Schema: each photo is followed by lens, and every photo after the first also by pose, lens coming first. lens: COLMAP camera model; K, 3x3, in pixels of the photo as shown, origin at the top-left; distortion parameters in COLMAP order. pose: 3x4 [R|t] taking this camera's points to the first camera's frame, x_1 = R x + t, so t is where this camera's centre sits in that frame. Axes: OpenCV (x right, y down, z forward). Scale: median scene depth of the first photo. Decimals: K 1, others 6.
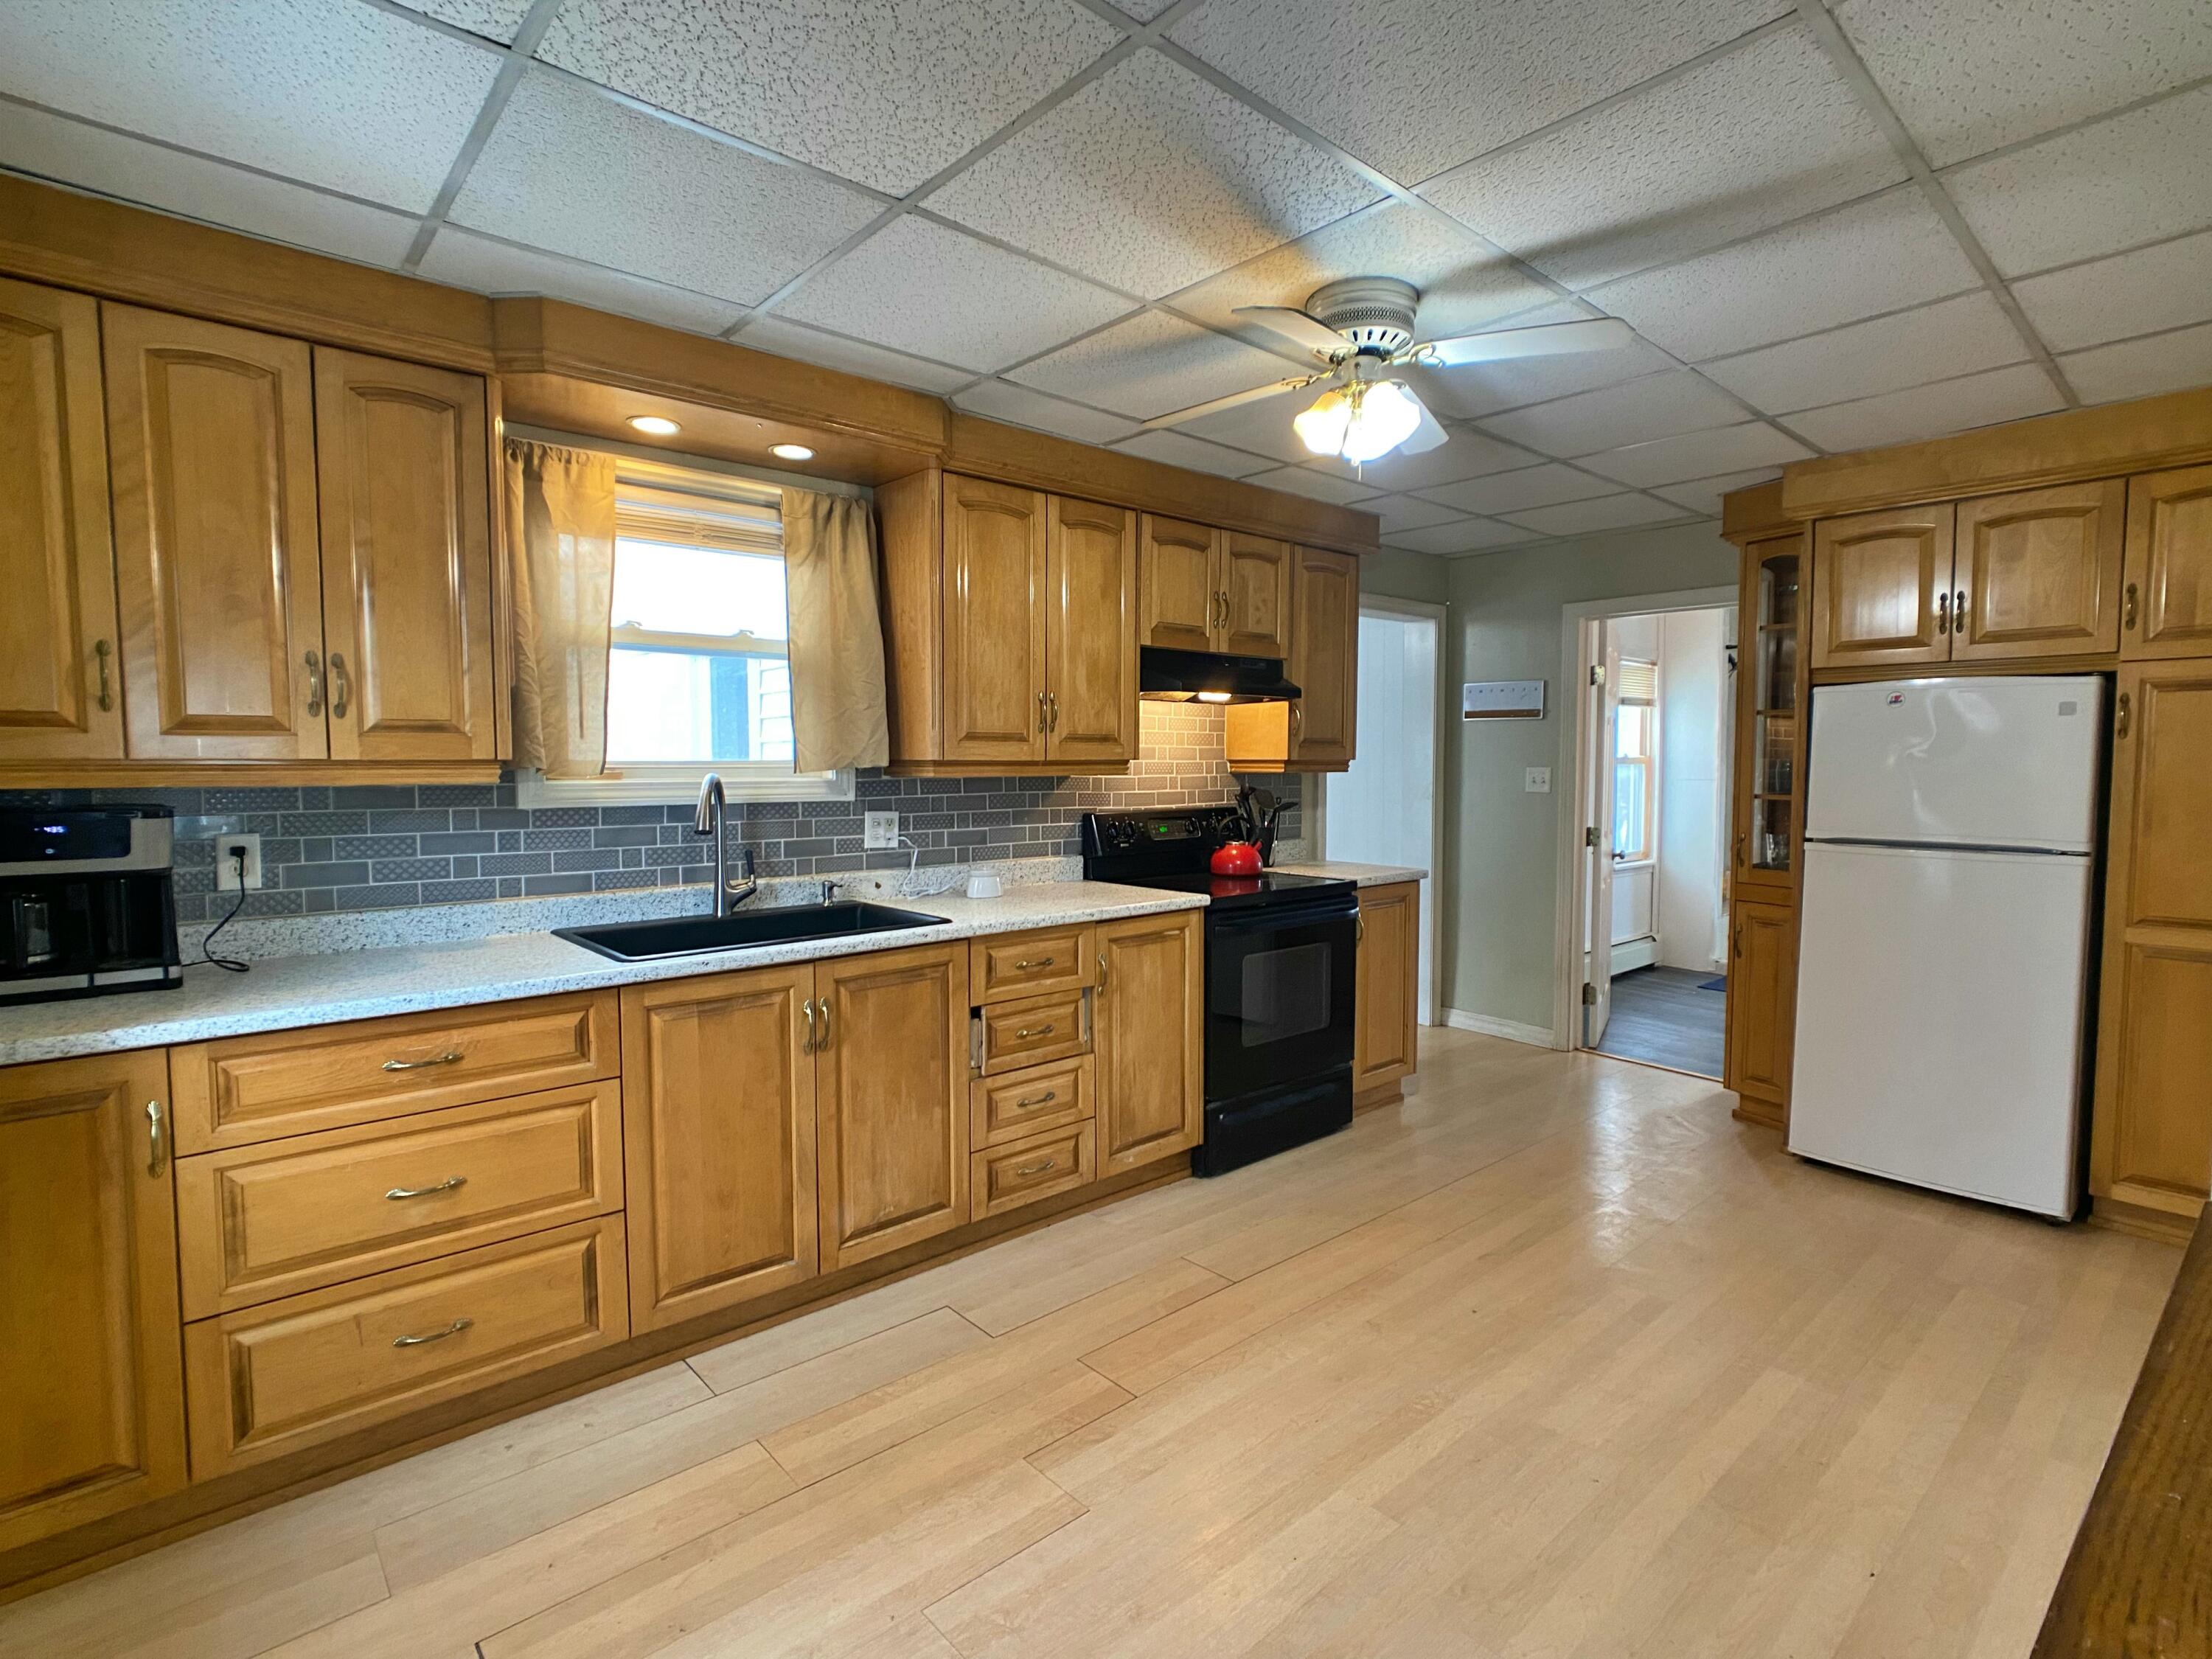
lens RADIAL K [[1088.4, 0, 1107.2], [0, 1088.4, 817.5], [0, 0, 1]] dist [-0.006878, -0.001603]
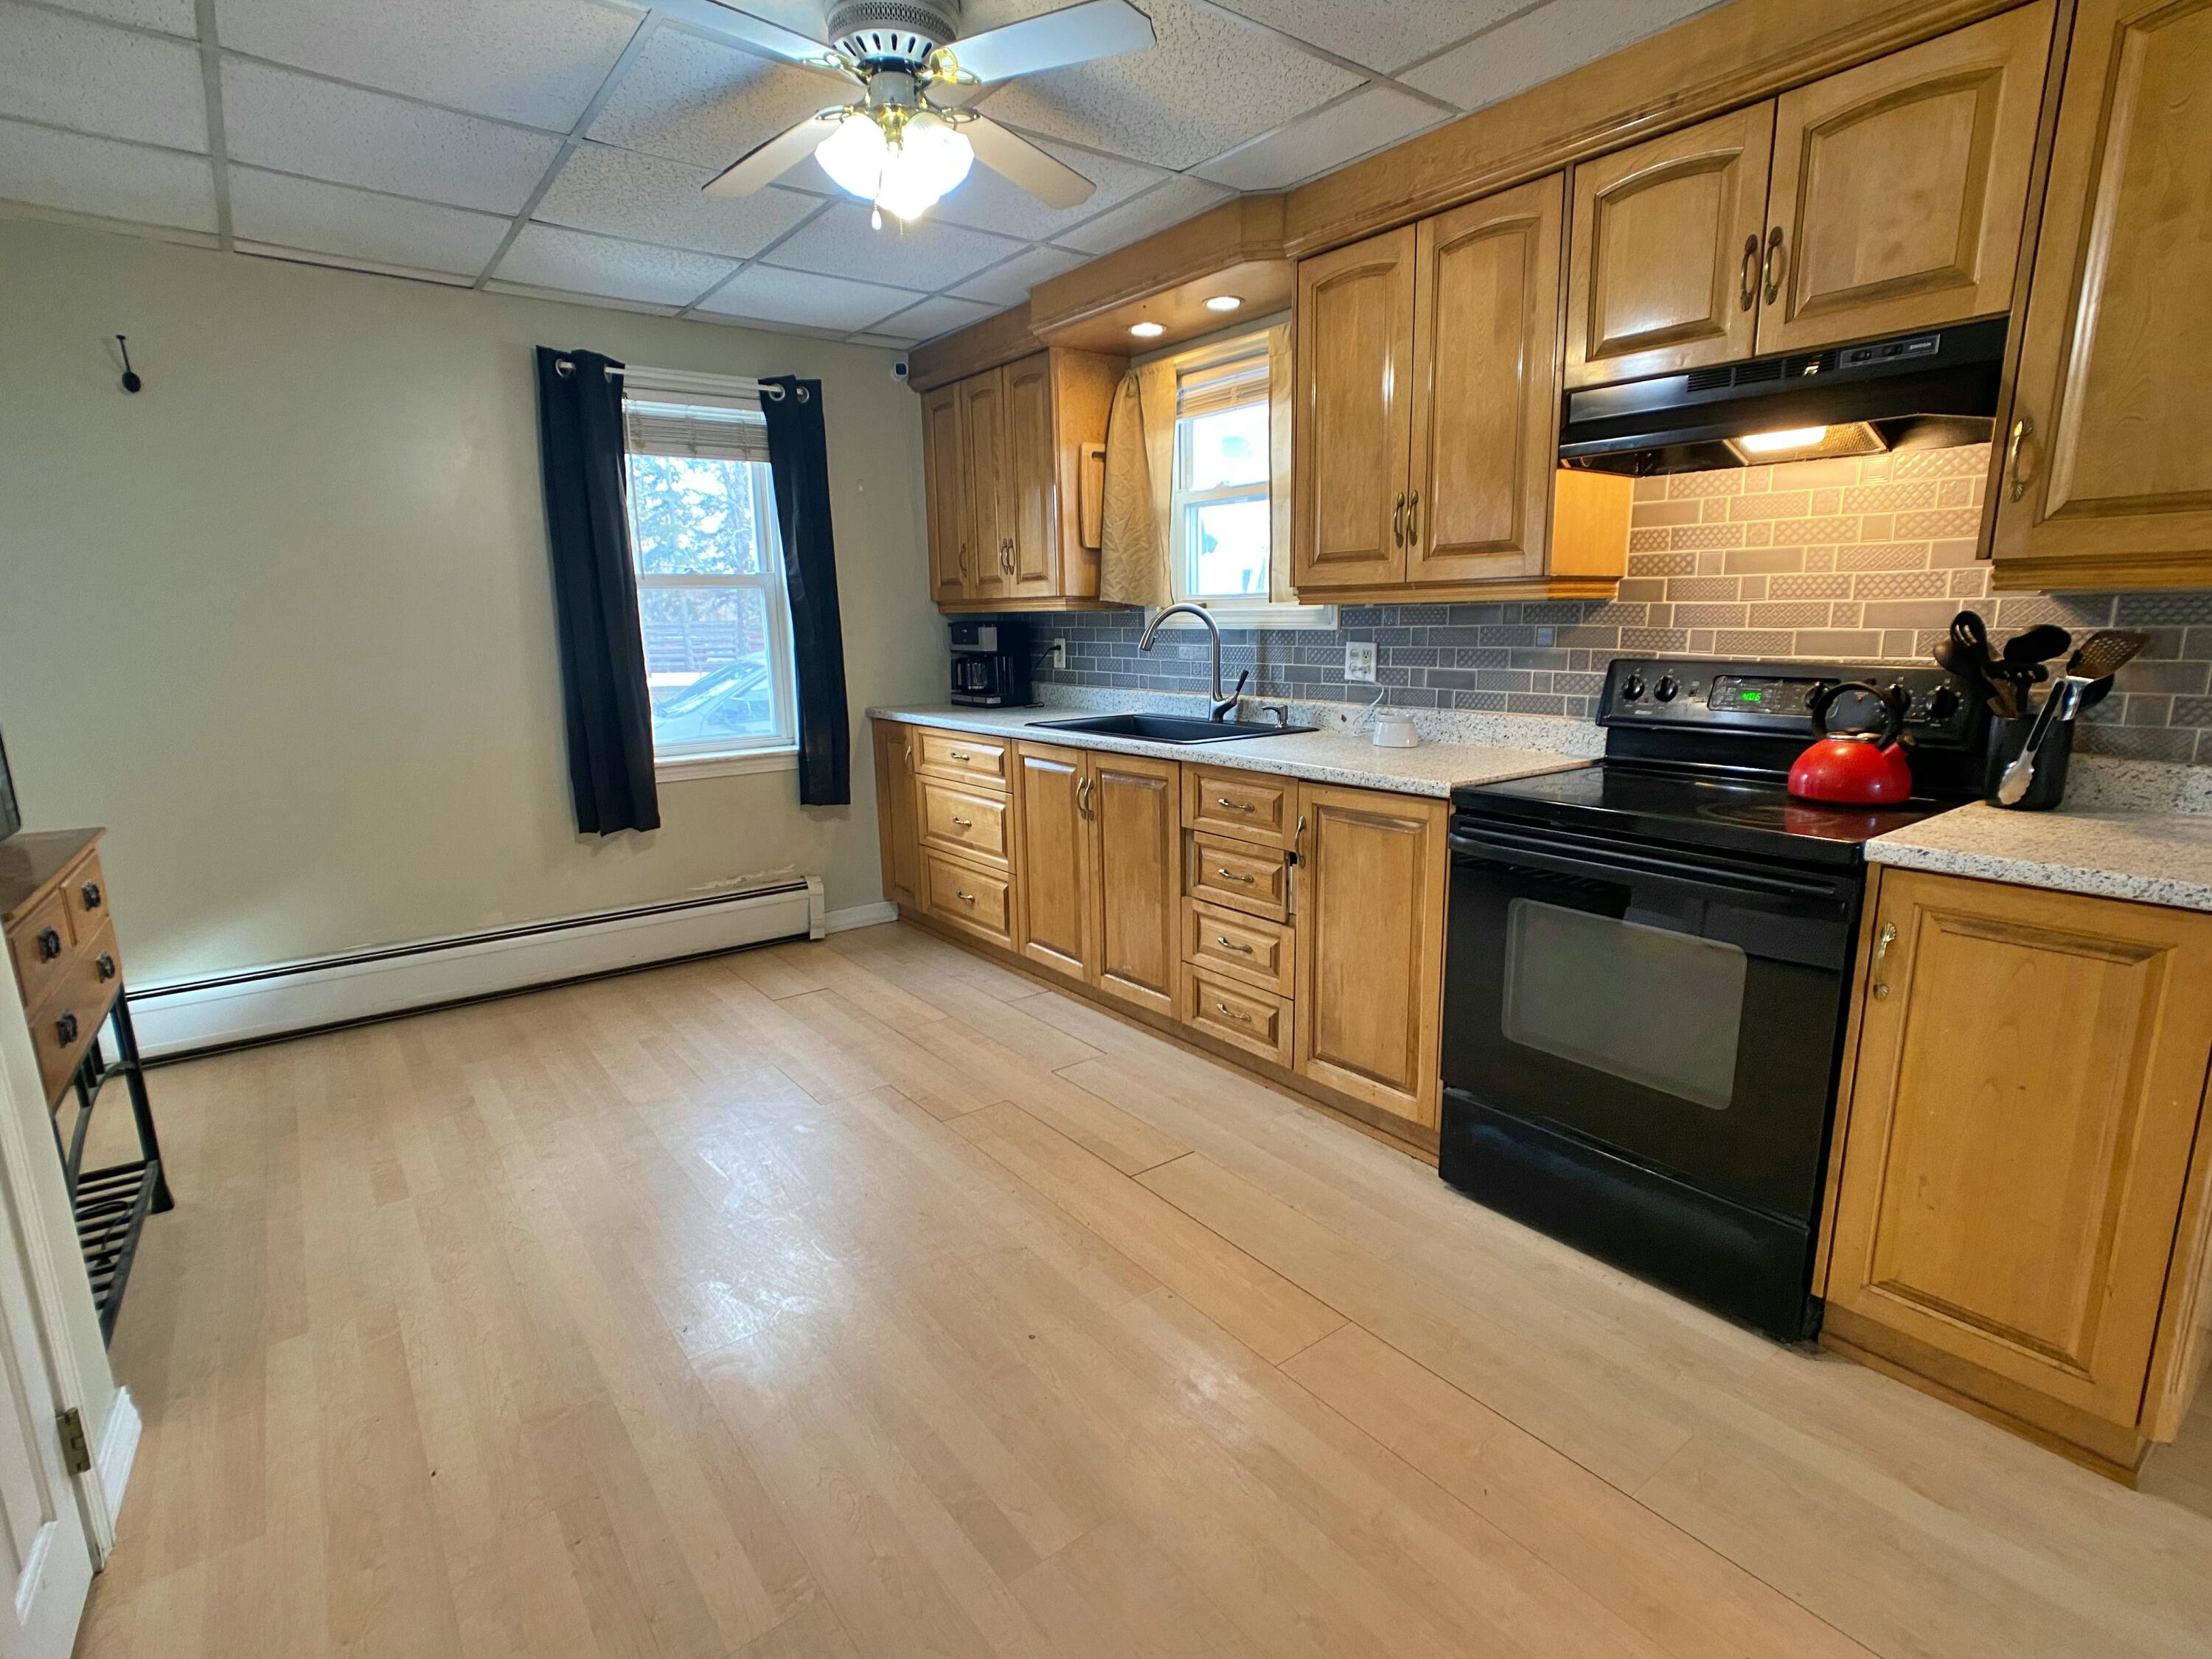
lens RADIAL K [[1088.4, 0, 1109.4], [0, 1088.4, 846.0], [0, 0, 1]] dist [-0.006878, -0.001603]
pose [[-0.071491, 0.206815, -0.975765, 0.814449], [-0.038999, 0.976940, 0.209922, -0.023745], [0.996678, 0.053062, -0.061777, 0.887439]]
